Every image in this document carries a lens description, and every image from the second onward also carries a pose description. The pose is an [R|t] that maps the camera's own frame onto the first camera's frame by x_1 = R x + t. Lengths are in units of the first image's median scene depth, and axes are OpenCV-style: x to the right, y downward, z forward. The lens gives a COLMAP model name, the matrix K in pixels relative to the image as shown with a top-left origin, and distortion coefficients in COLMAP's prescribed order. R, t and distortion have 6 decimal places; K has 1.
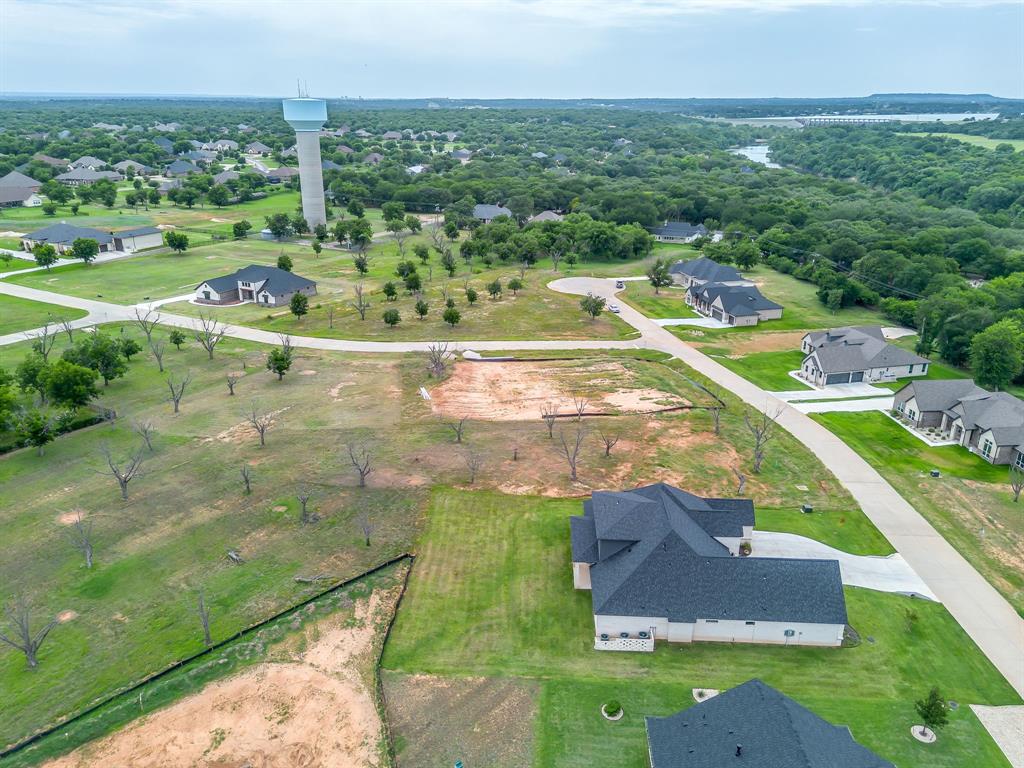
lens RADIAL K [[741.3, 0, 518.4], [0, 741.3, 383.6], [0, 0, 1]] dist [0.069487, -0.071383]
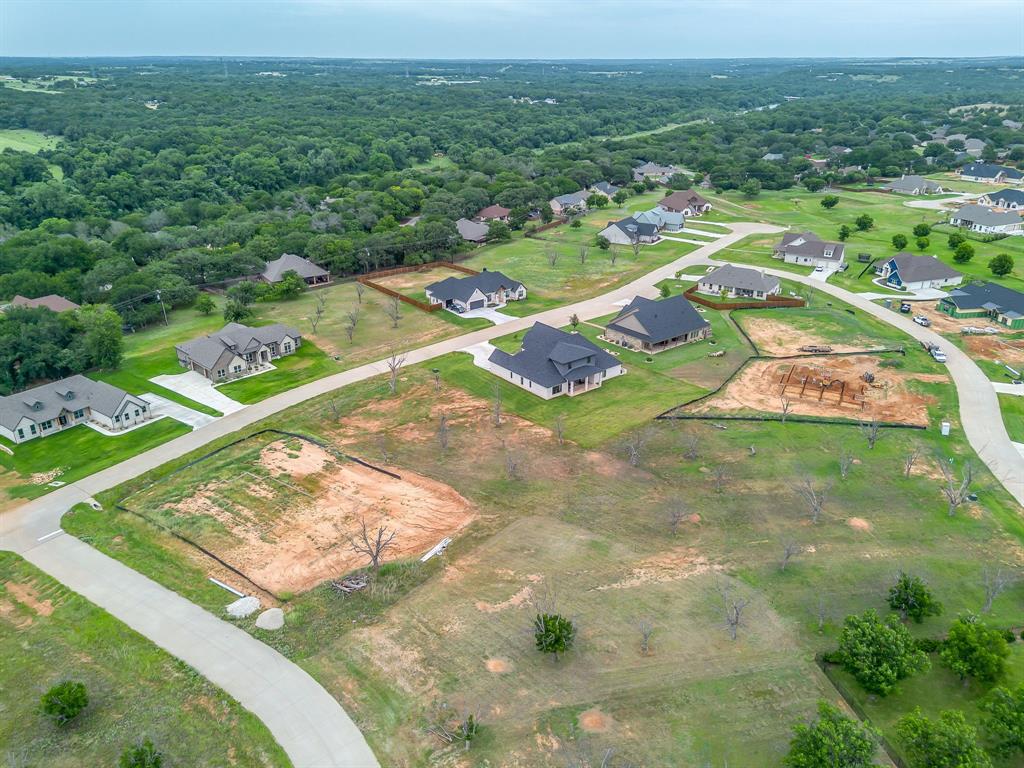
lens RADIAL K [[734.9, 0, 509.2], [0, 734.9, 387.7], [0, 0, 1]] dist [0.077858, -0.086969]
pose [[-0.648199, -0.313521, 0.693933, -1.131483], [0.263852, 0.762373, 0.590905, -0.945253], [-0.714297, 0.566120, -0.411446, 2.021230]]
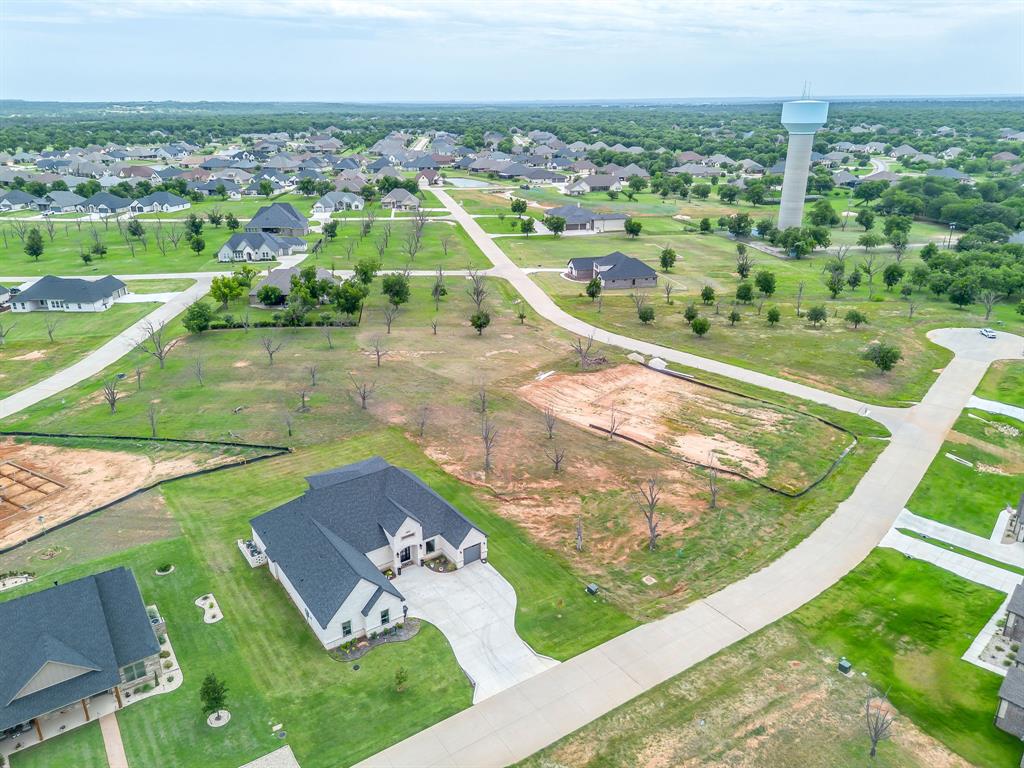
lens RADIAL K [[733.8, 0, 516.2], [0, 733.8, 386.3], [0, 0, 1]] dist [0.077498, -0.079721]
pose [[0.605811, 0.276427, -0.746044, 1.138719], [-0.273256, 0.952952, 0.131198, -0.174897], [0.747211, 0.124379, 0.652844, 0.460456]]
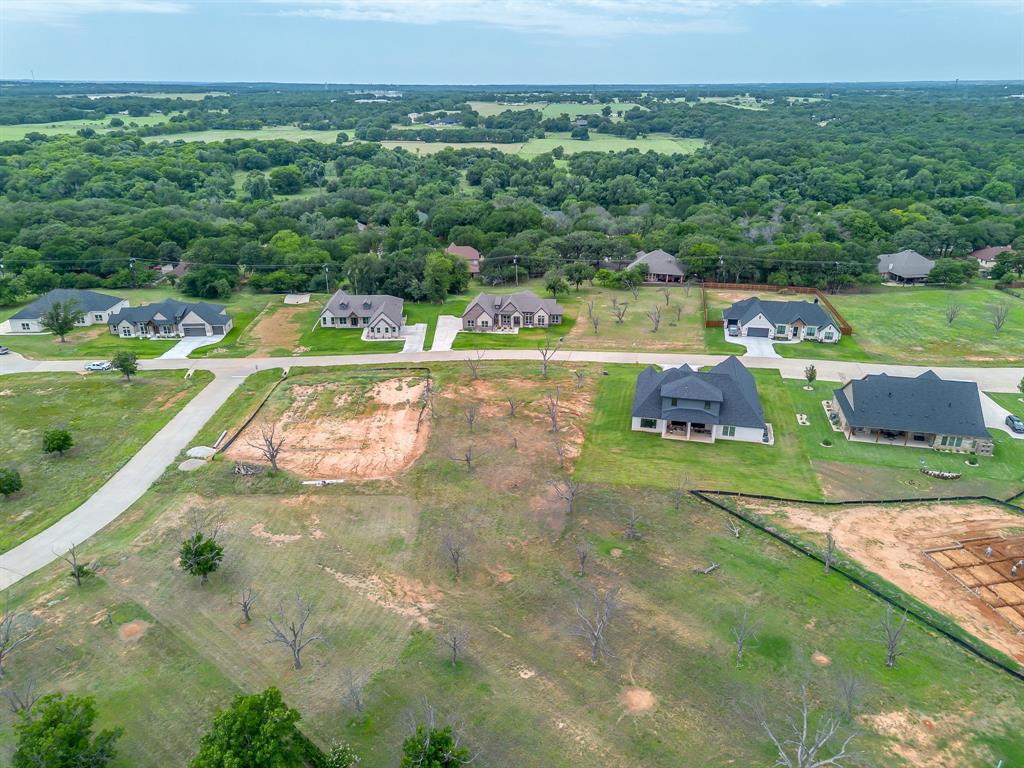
lens RADIAL K [[721.7, 0, 511.0], [0, 721.7, 399.9], [0, 0, 1]] dist [0.069570, -0.072783]
pose [[0.182871, -0.396313, 0.899719, -1.349211], [0.345555, 0.882670, 0.318568, -0.437067], [-0.920407, 0.252646, 0.298362, 0.944923]]
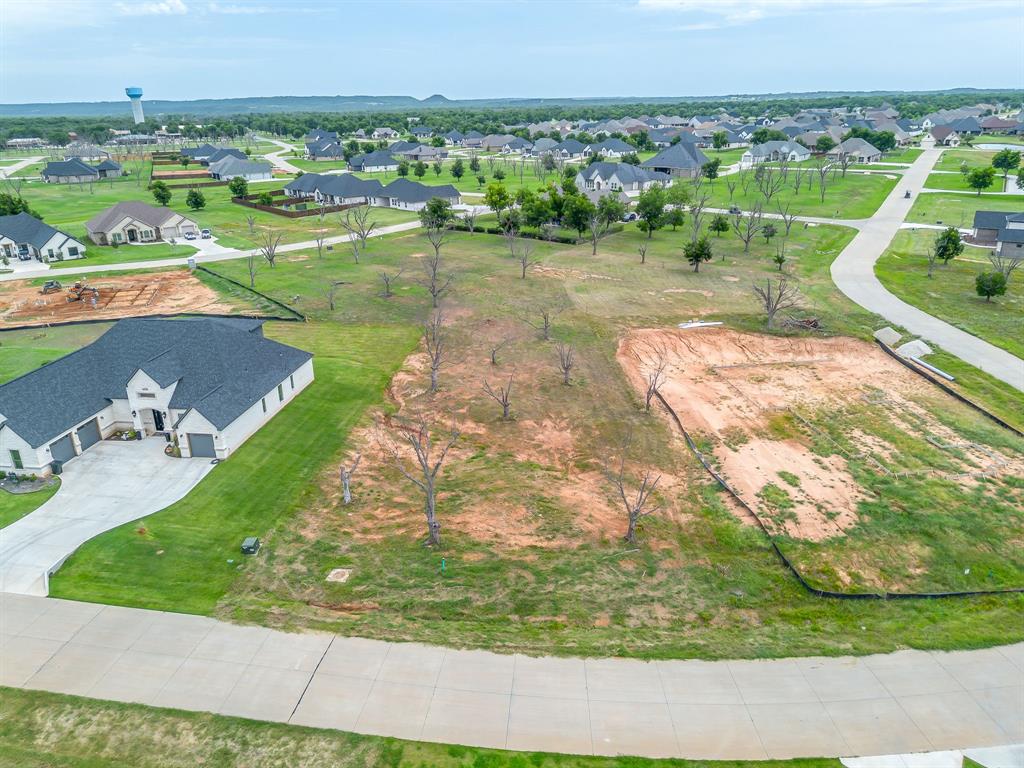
lens RADIAL K [[721.7, 0, 511.0], [0, 721.7, 399.9], [0, 0, 1]] dist [0.069570, -0.072783]
pose [[-0.107213, 0.369708, -0.922942, 1.035988], [-0.333362, 0.861189, 0.383696, -0.239572], [0.936683, 0.348811, 0.030916, 1.430982]]
